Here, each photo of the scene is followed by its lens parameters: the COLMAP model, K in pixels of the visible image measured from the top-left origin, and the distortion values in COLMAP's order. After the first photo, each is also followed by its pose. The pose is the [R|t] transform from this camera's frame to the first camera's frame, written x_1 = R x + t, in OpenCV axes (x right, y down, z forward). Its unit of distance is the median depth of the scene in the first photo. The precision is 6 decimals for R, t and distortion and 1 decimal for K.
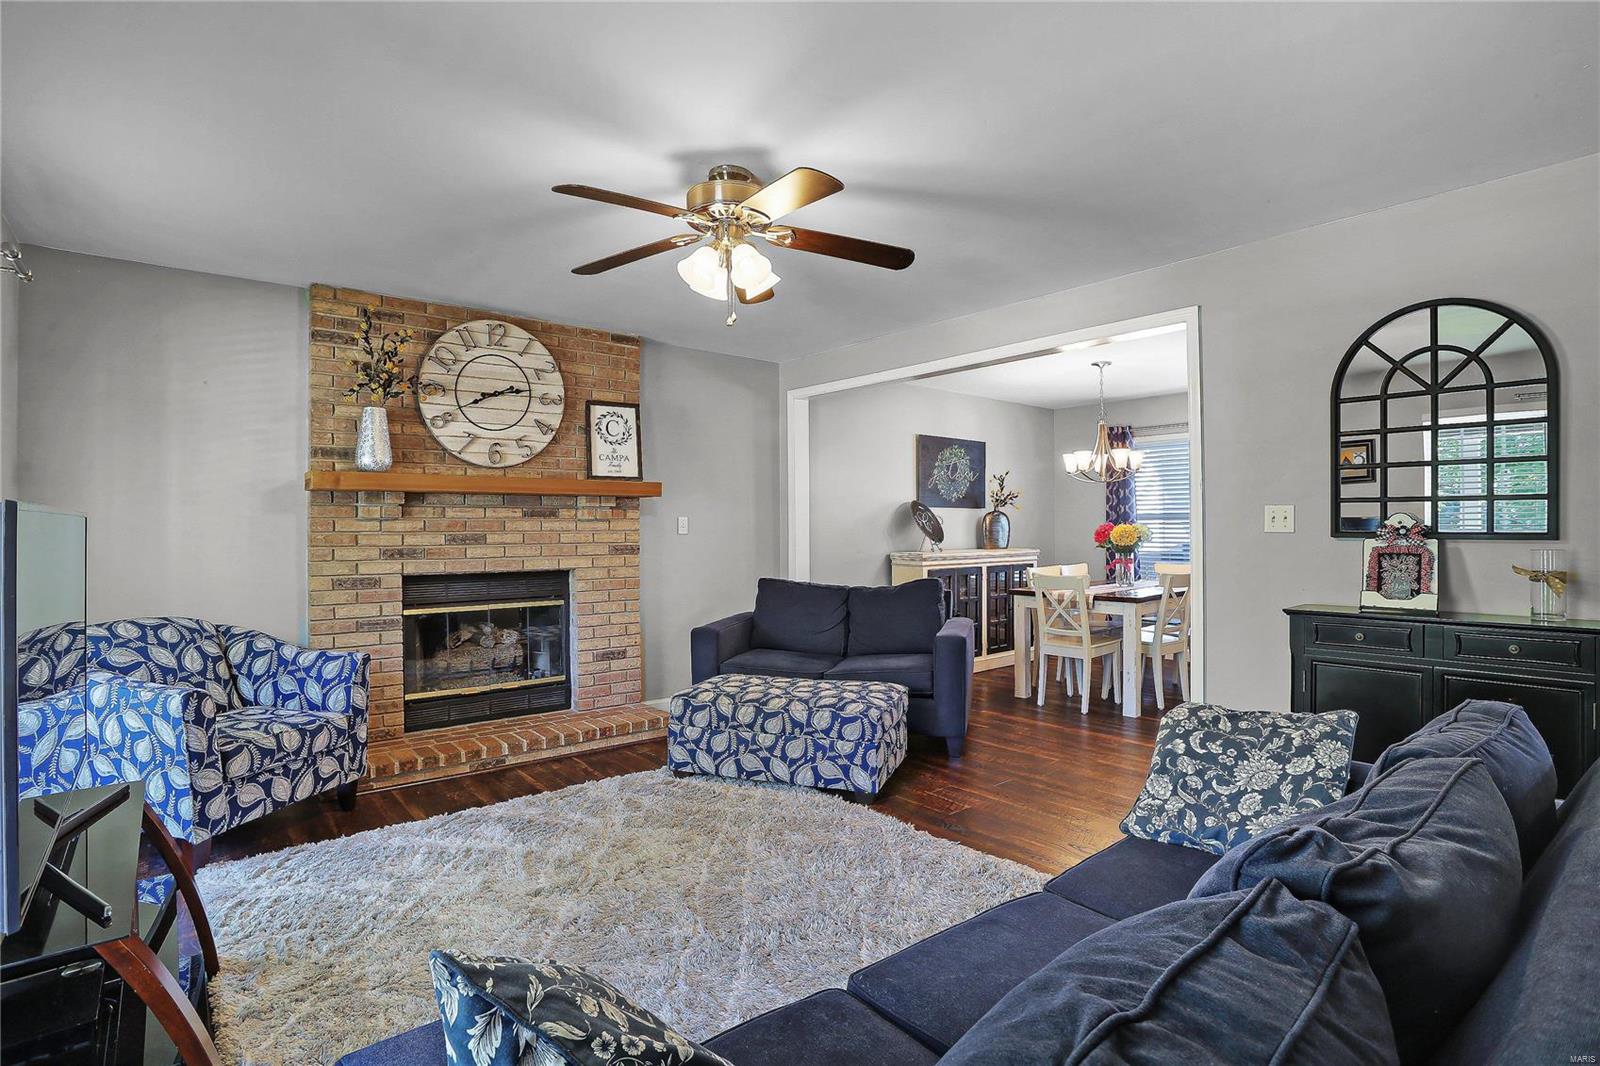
lens RADIAL K [[786.8, 0, 800.0], [0, 786.8, 533.0], [0, 0, 1]] dist [-0.065066, 0.027020]
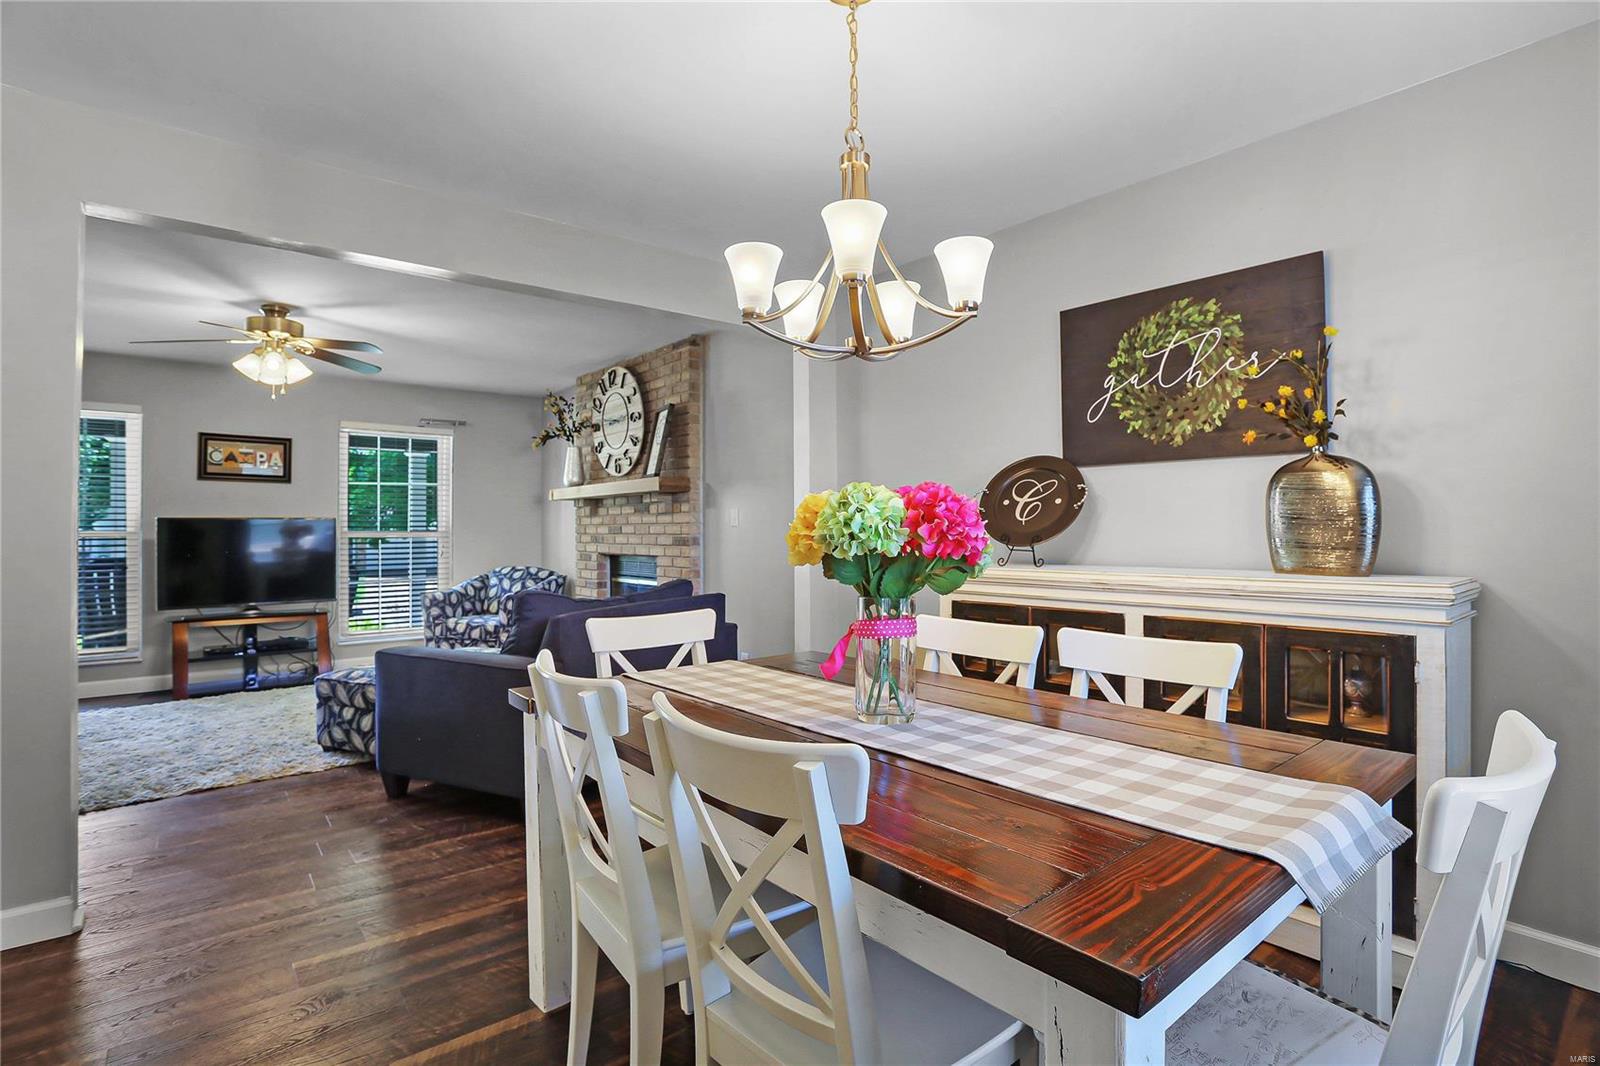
lens RADIAL K [[774.3, 0, 801.8], [0, 774.3, 525.9], [0, 0, 1]] dist [-0.070785, 0.025437]
pose [[-0.006011, -0.000807, -0.999982, 0.944877], [-0.001683, 0.999998, -0.000797, 0.001360], [0.999981, 0.001679, -0.006012, 1.341659]]
